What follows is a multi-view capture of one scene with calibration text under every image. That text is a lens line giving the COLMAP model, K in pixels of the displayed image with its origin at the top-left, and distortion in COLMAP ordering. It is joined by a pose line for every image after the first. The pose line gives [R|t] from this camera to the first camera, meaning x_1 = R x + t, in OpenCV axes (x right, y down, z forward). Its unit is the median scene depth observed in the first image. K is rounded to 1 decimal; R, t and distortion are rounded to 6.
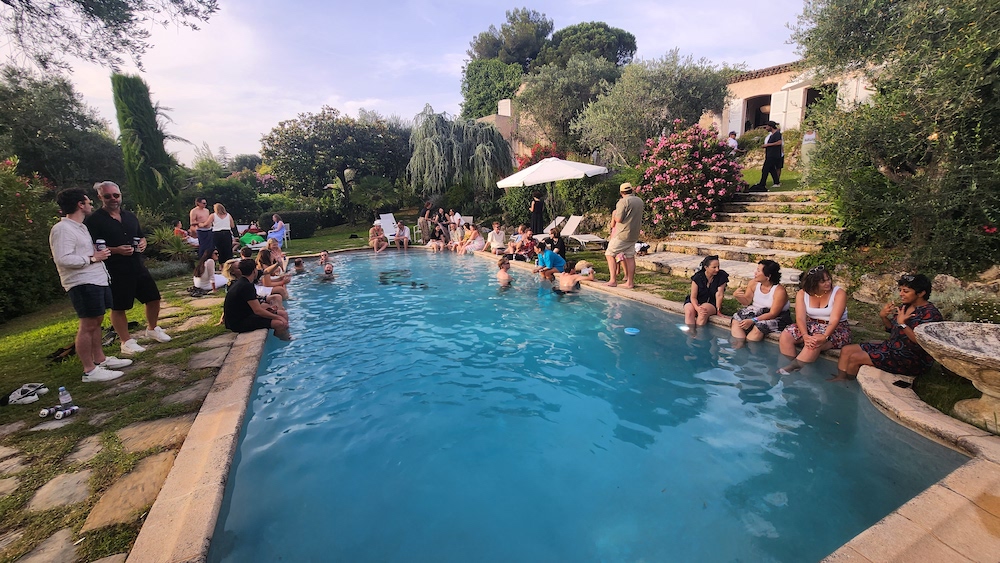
lens RADIAL K [[398.3, 0, 506.0], [0, 398.3, 281.1], [0, 0, 1]] dist [-0.019592, -0.000404]
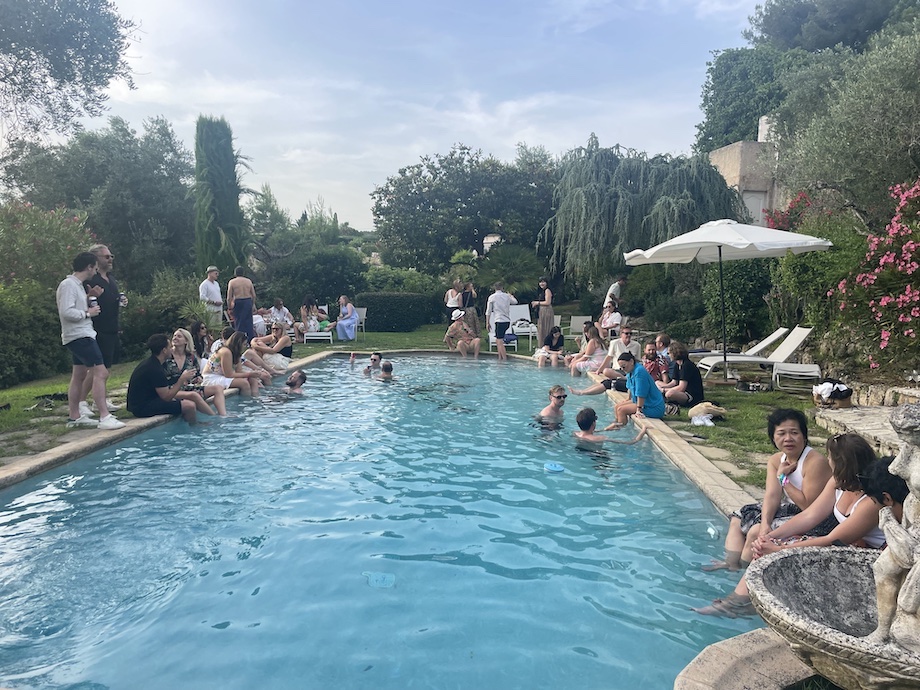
lens RADIAL K [[697.0, 0, 459.8], [0, 697.0, 347.3], [0, 0, 1]] dist [0.039664, -0.019675]
pose [[0.874863, 0.088634, -0.476192, 0.215052], [-0.143986, 0.986263, -0.080957, 0.000871], [0.462475, 0.139391, 0.875607, -0.008270]]
